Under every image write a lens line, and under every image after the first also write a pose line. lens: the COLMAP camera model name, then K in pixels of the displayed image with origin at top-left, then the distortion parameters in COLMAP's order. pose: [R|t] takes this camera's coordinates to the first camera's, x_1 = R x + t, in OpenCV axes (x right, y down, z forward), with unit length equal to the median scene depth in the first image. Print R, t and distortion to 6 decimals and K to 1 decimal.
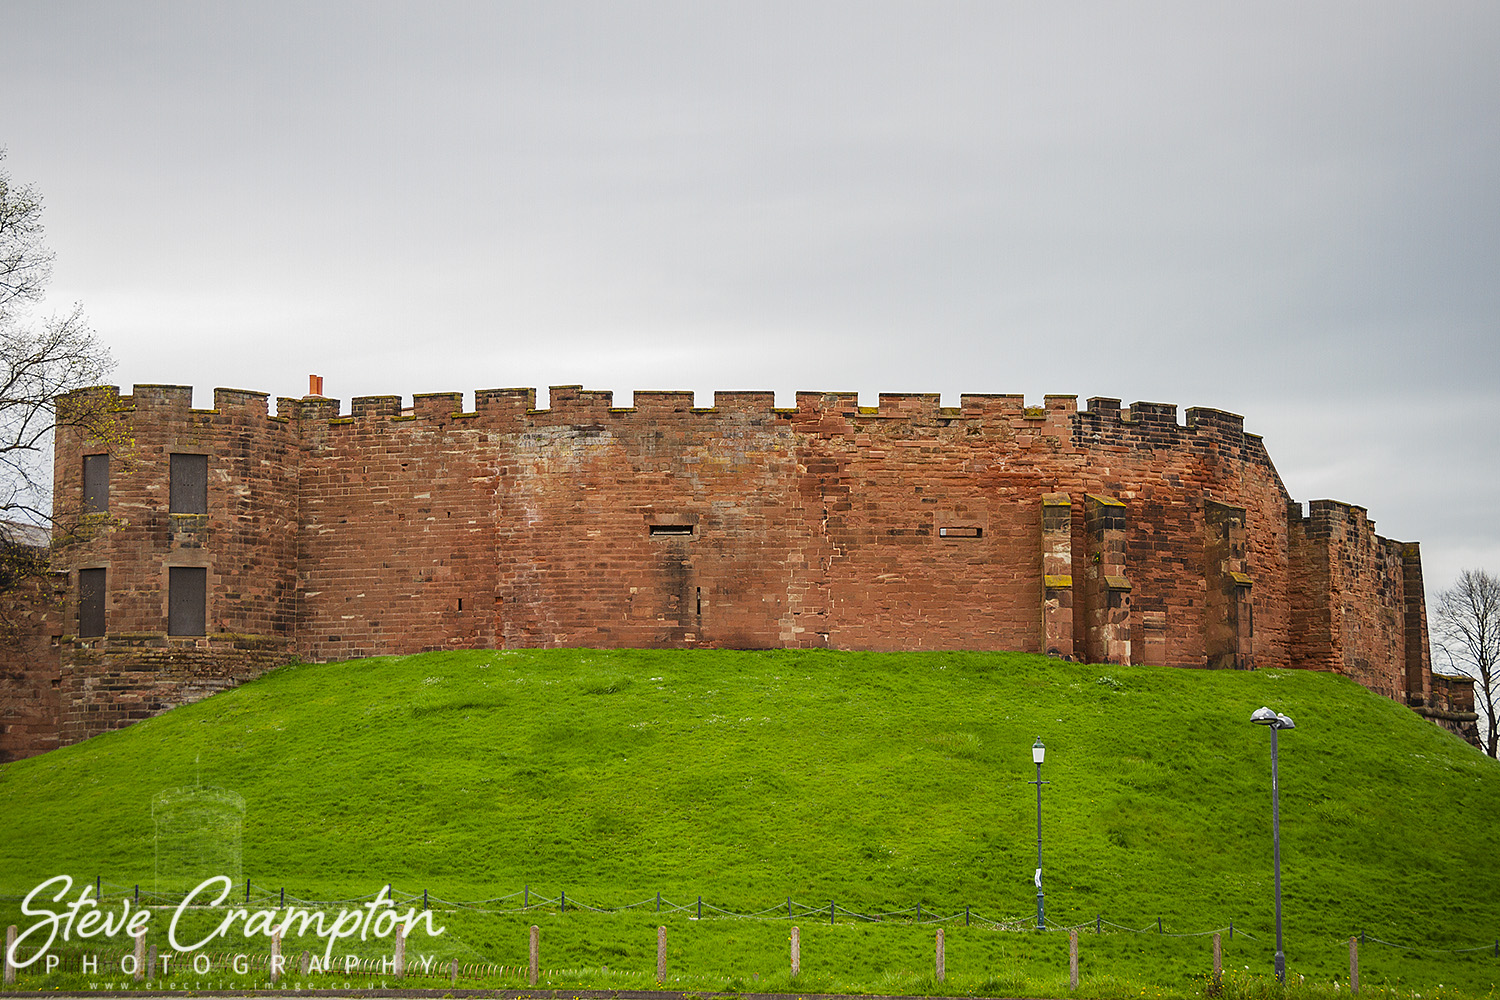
lens RADIAL K [[2624.6, 0, 924.5], [0, 2624.6, 577.0], [0, 0, 1]] dist [0.277374, 0.063131]
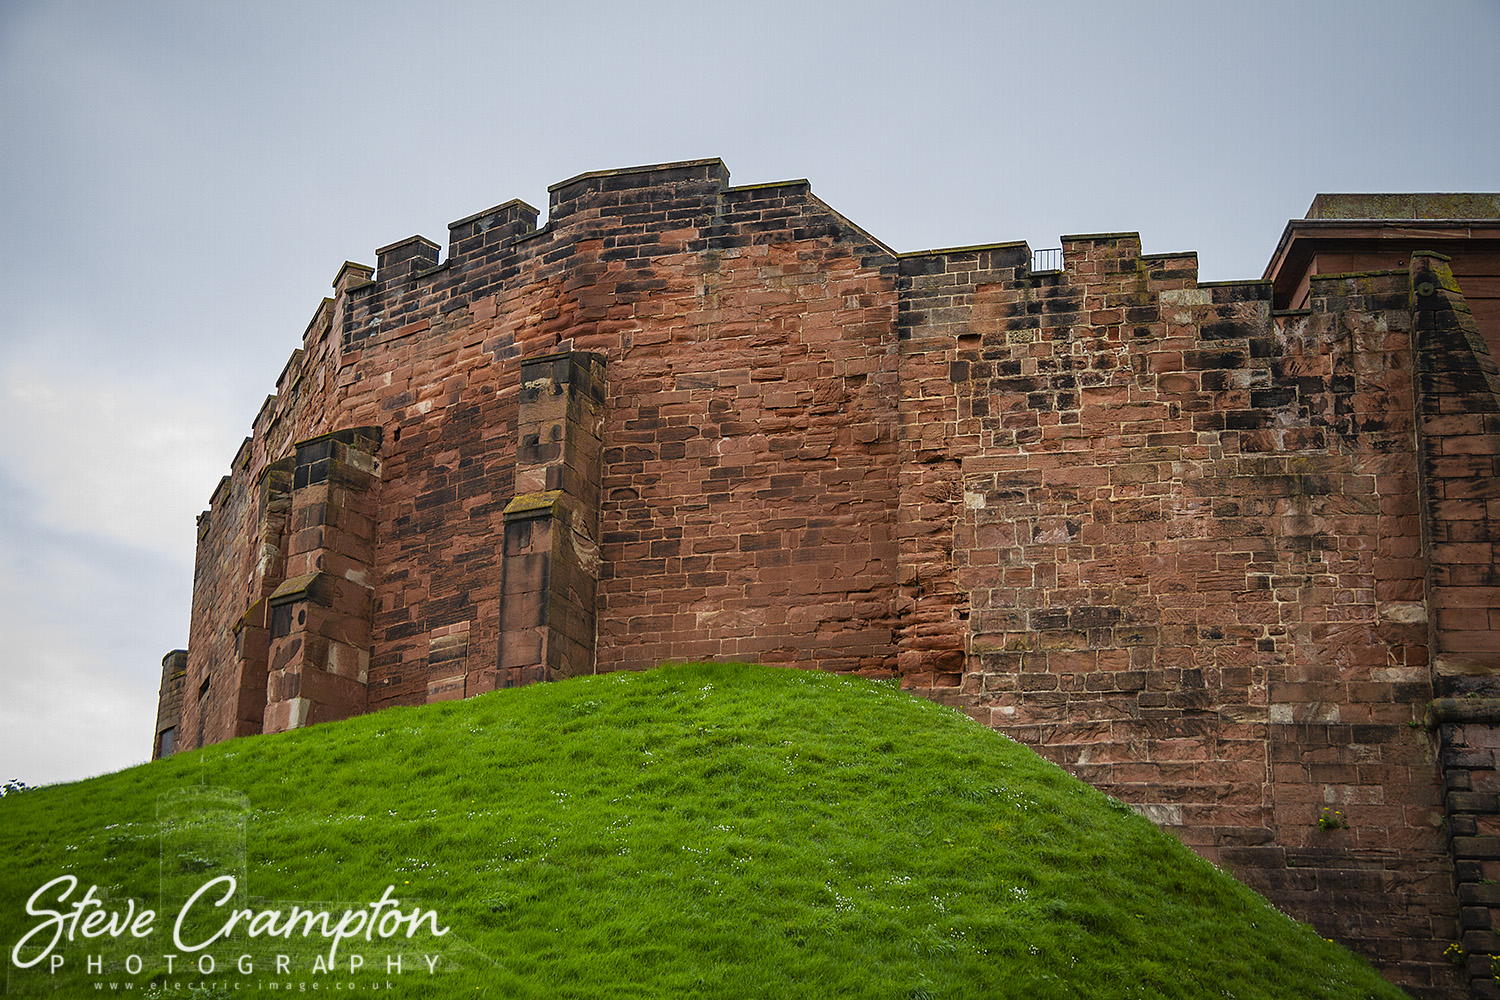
lens RADIAL K [[2550.4, 0, 750.0], [0, 2550.4, 500.0], [0, 0, 1]] dist [0.241562, 0.270689]
pose [[0.304435, -0.291528, -0.906825, 0.531980], [0.074236, 0.956380, -0.282537, 0.126851], [0.949636, 0.018695, 0.312797, 0.913276]]
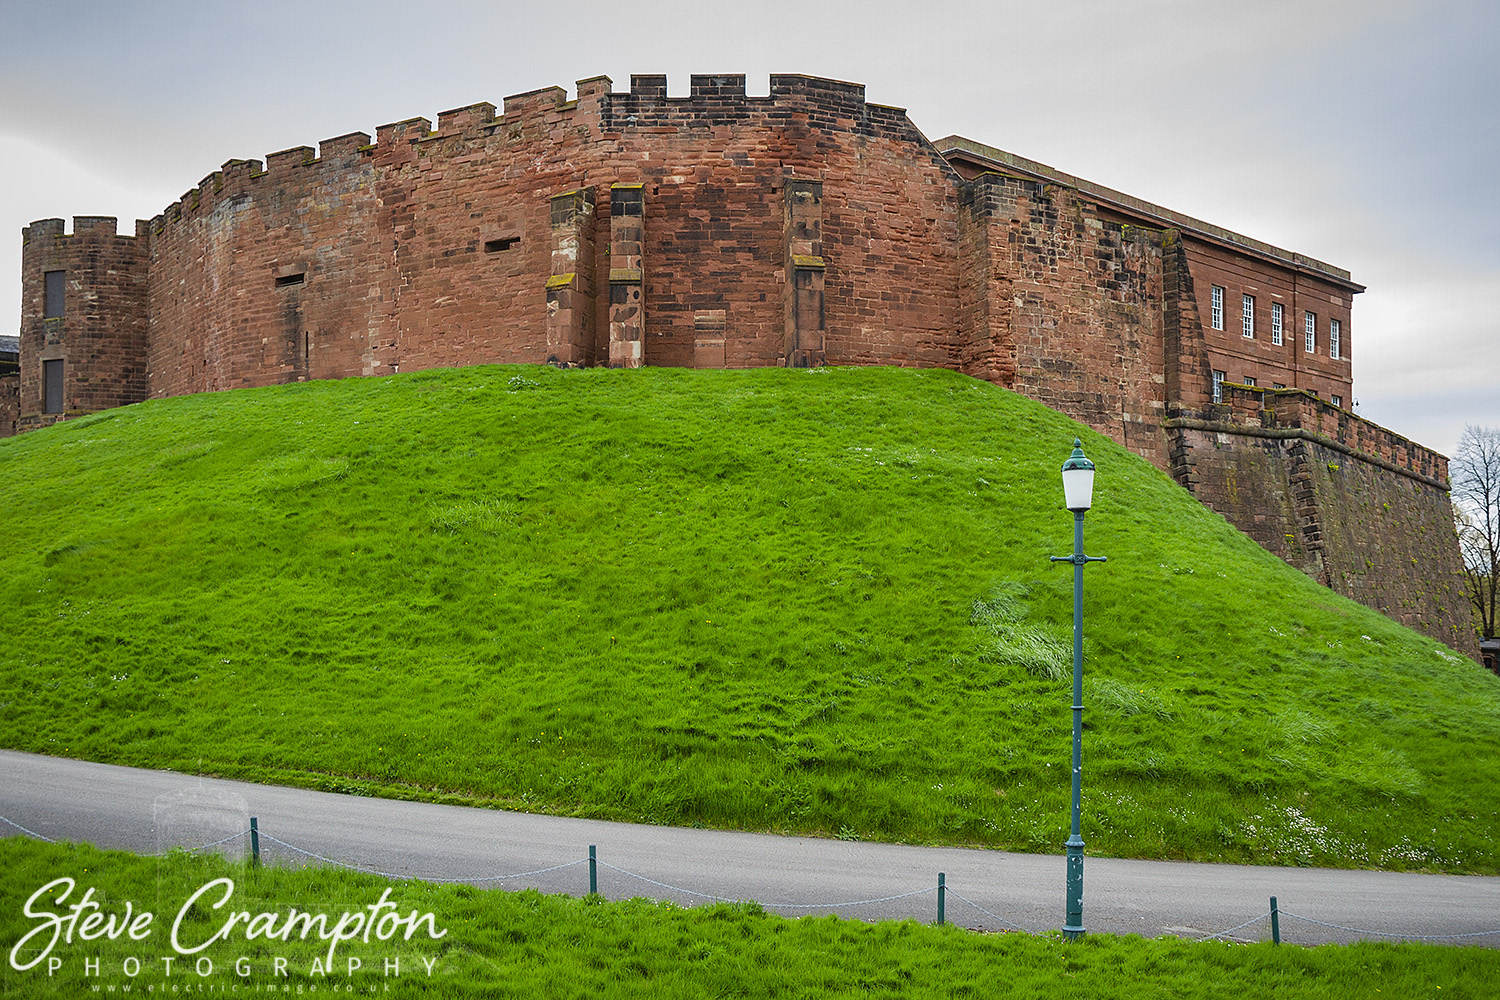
lens RADIAL K [[1403.5, 0, 754.7], [0, 1403.5, 607.3], [0, 0, 1]] dist [-0.180585, 0.163483]
pose [[0.849606, 0.008285, -0.527353, 0.346011], [0.049967, 0.994115, 0.096119, 0.067907], [0.525046, -0.108013, 0.844192, 0.613013]]
